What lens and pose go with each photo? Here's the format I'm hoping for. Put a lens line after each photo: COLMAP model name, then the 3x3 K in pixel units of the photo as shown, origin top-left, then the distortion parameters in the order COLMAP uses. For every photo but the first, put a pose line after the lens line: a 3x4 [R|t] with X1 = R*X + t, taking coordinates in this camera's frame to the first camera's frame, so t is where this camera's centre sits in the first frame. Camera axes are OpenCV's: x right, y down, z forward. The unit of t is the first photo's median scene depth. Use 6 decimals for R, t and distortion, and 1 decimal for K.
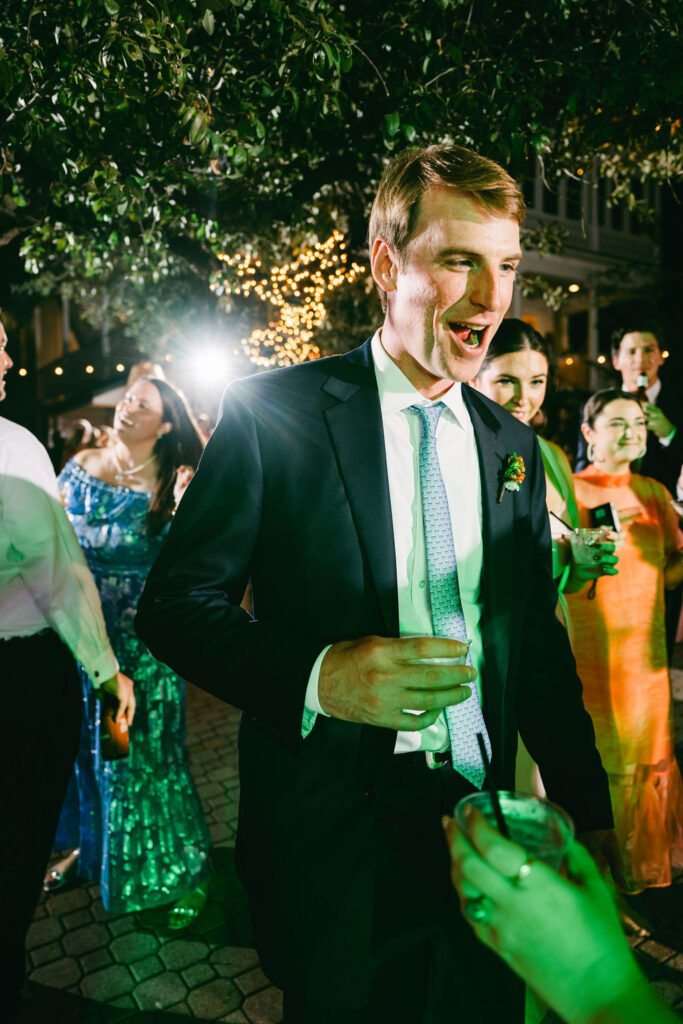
lens RADIAL K [[712.5, 0, 345.1], [0, 712.5, 505.1], [0, 0, 1]] dist [-0.005192, 0.003151]
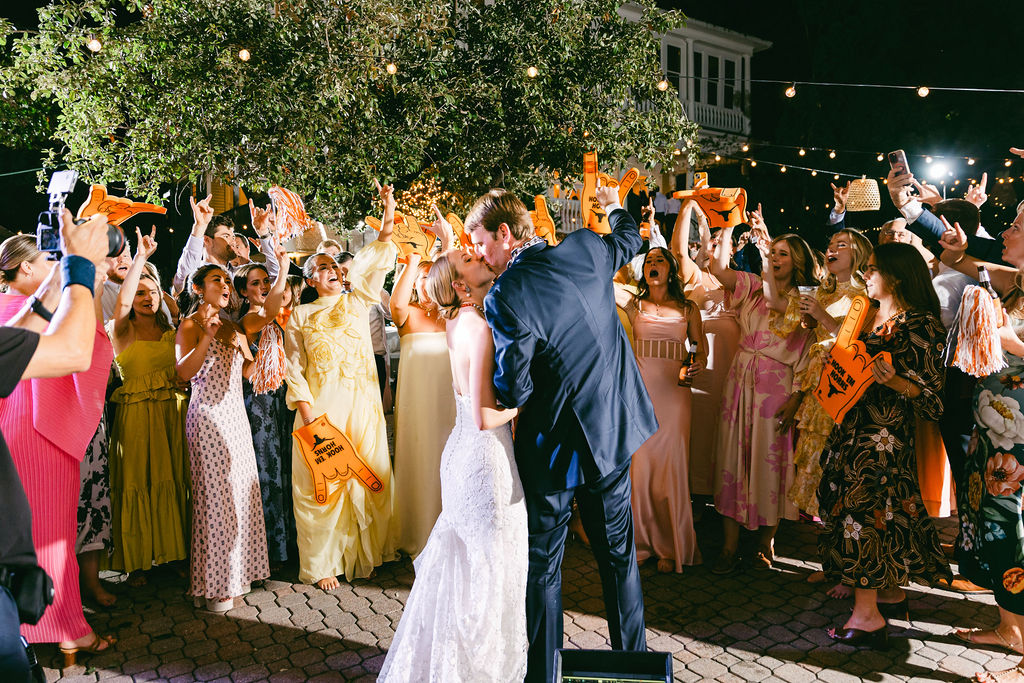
lens RADIAL K [[699.8, 0, 511.9], [0, 699.8, 343.6], [0, 0, 1]] dist [0.025465, 0.000612]
pose [[0.999659, 0.001656, 0.026046, 0.139680], [-0.001494, 0.999979, -0.006251, 0.087345], [-0.026056, 0.006210, 0.999641, -0.878141]]
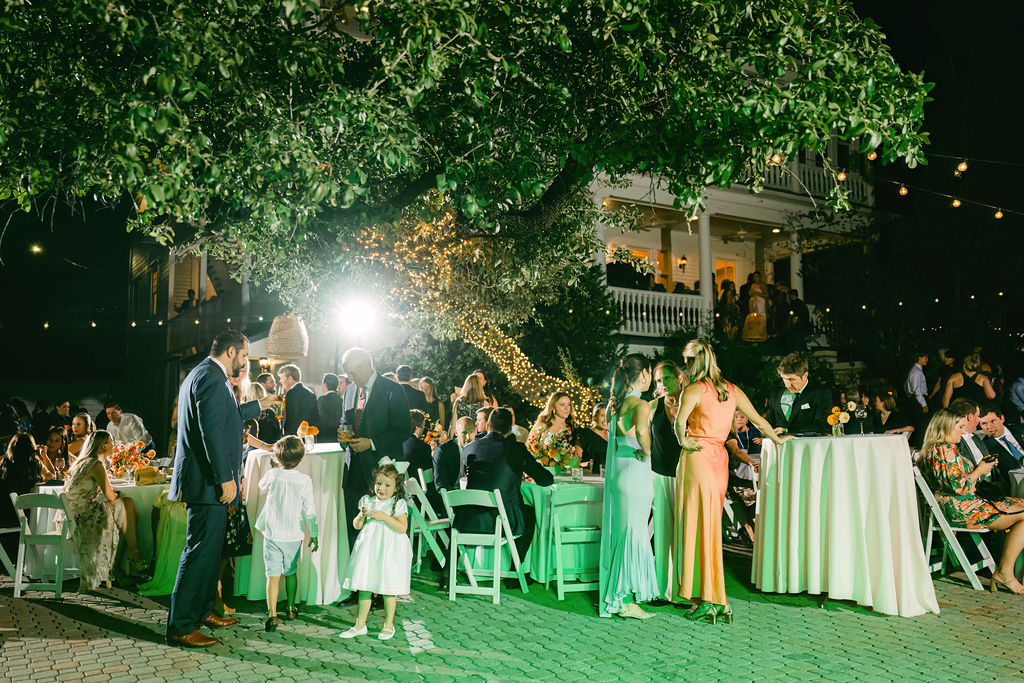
lens RADIAL K [[888.1, 0, 509.3], [0, 888.1, 341.6], [0, 0, 1]] dist [-0.000594, 0.005298]
pose [[0.999665, 0.007002, -0.024921, 0.123694], [-0.010931, 0.986864, -0.161182, 0.068380], [0.023465, 0.161400, 0.986610, -0.422815]]
